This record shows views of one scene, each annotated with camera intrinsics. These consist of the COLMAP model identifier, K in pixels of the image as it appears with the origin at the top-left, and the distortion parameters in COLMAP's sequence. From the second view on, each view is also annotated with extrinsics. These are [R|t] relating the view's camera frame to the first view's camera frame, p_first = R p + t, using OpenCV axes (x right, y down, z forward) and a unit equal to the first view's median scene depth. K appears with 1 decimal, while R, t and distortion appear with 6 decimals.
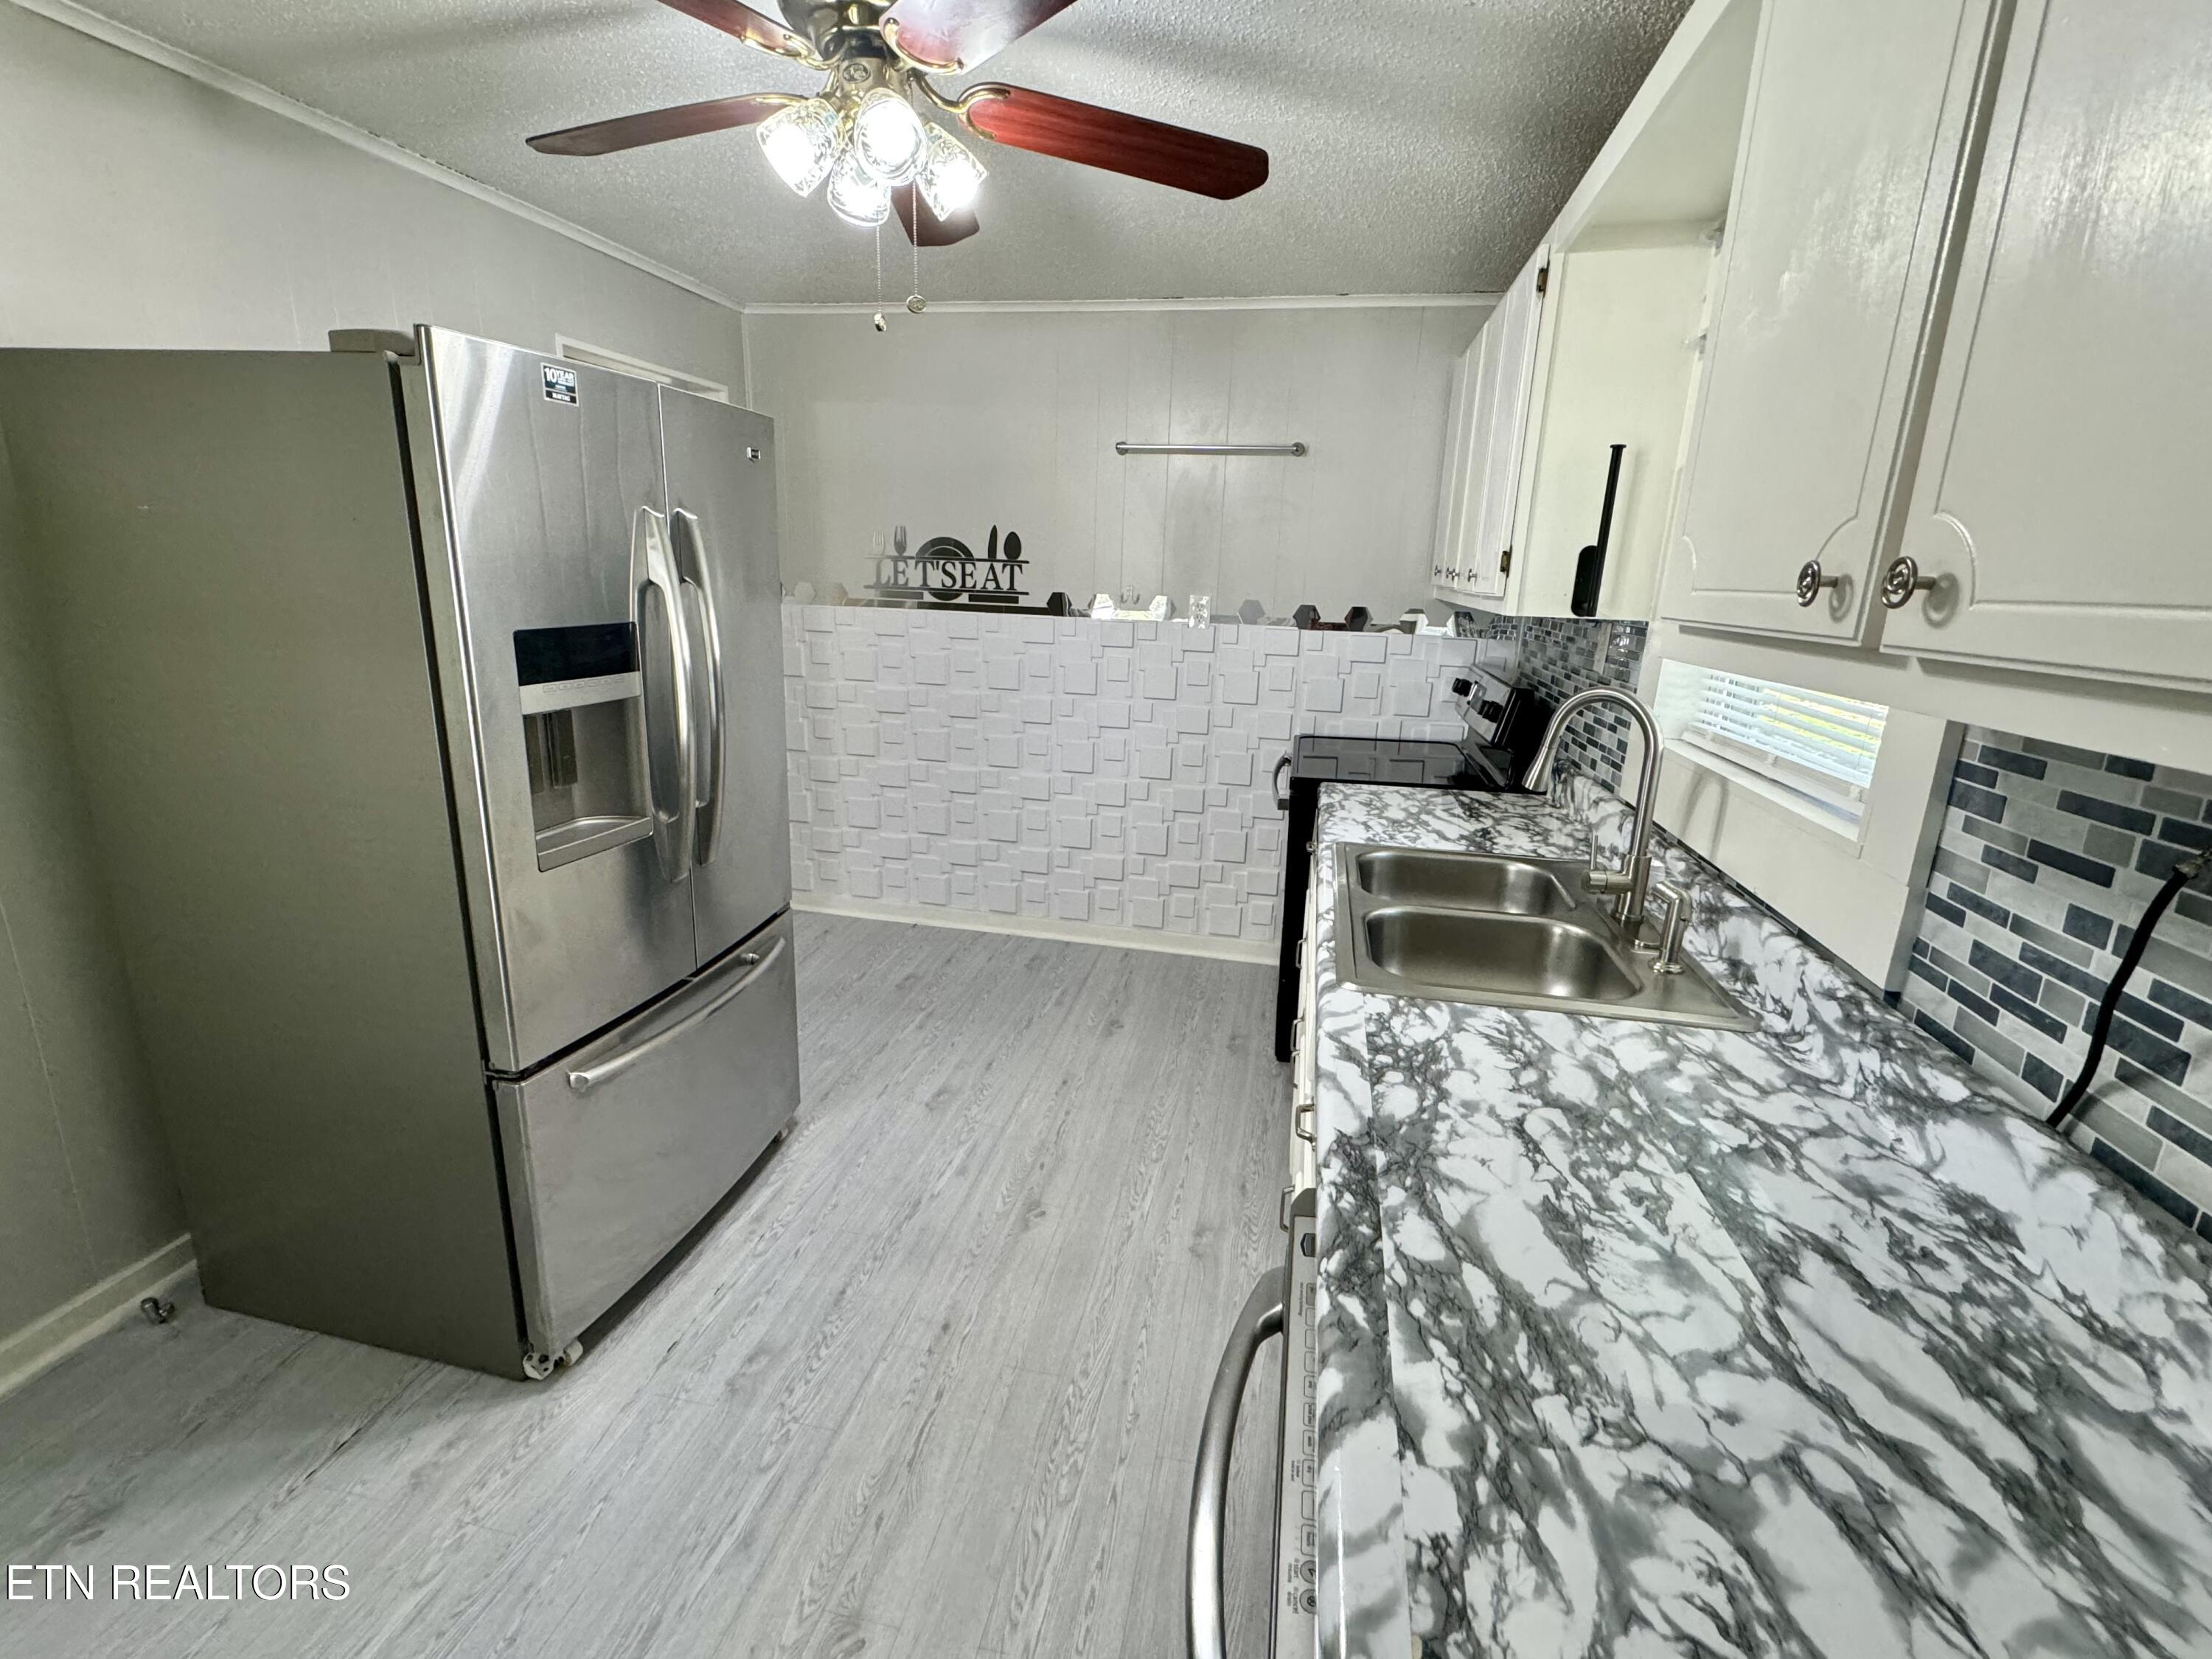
lens RADIAL K [[988.8, 0, 1107.2], [0, 988.8, 818.9], [0, 0, 1]] dist [-0.002366, -0.000102]
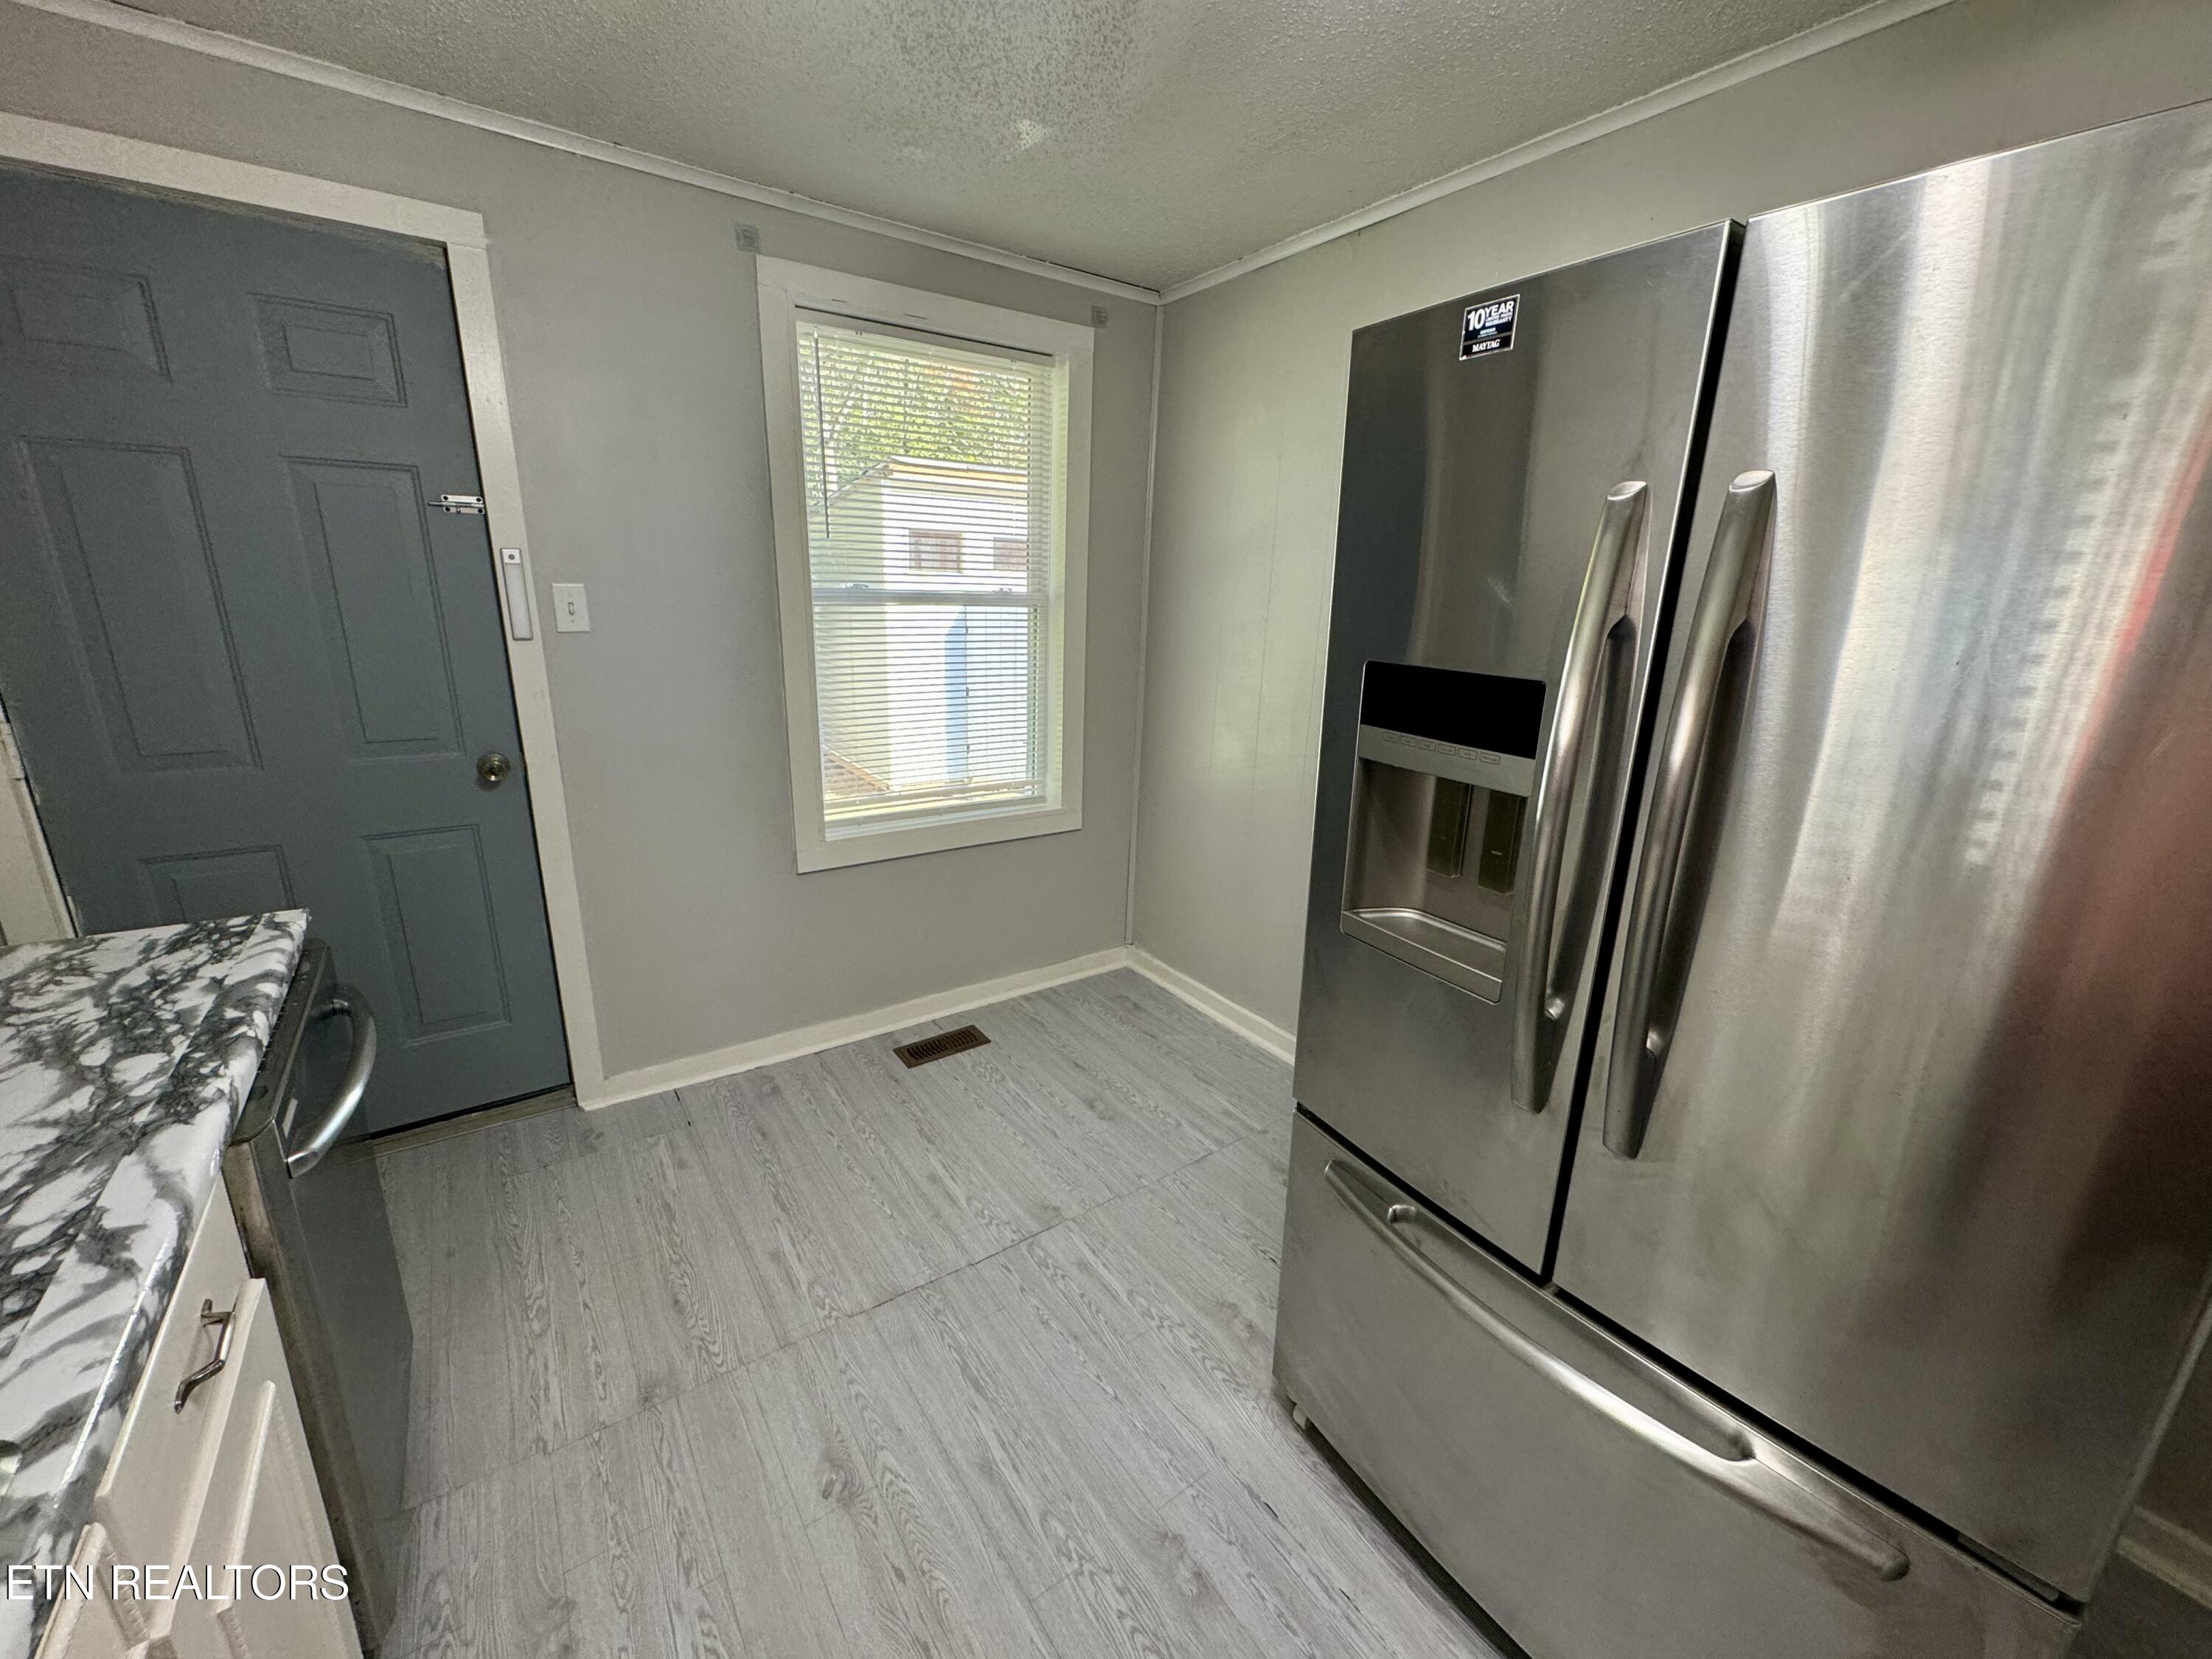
lens RADIAL K [[883.3, 0, 1109.9], [0, 883.3, 827.6], [0, 0, 1]] dist [-0.007990, 0.001018]
pose [[-0.681440, 0.148093, -0.716734, 0.209828], [-0.233386, 0.884215, 0.404592, -0.501711], [0.693665, 0.442981, -0.567976, 2.107896]]
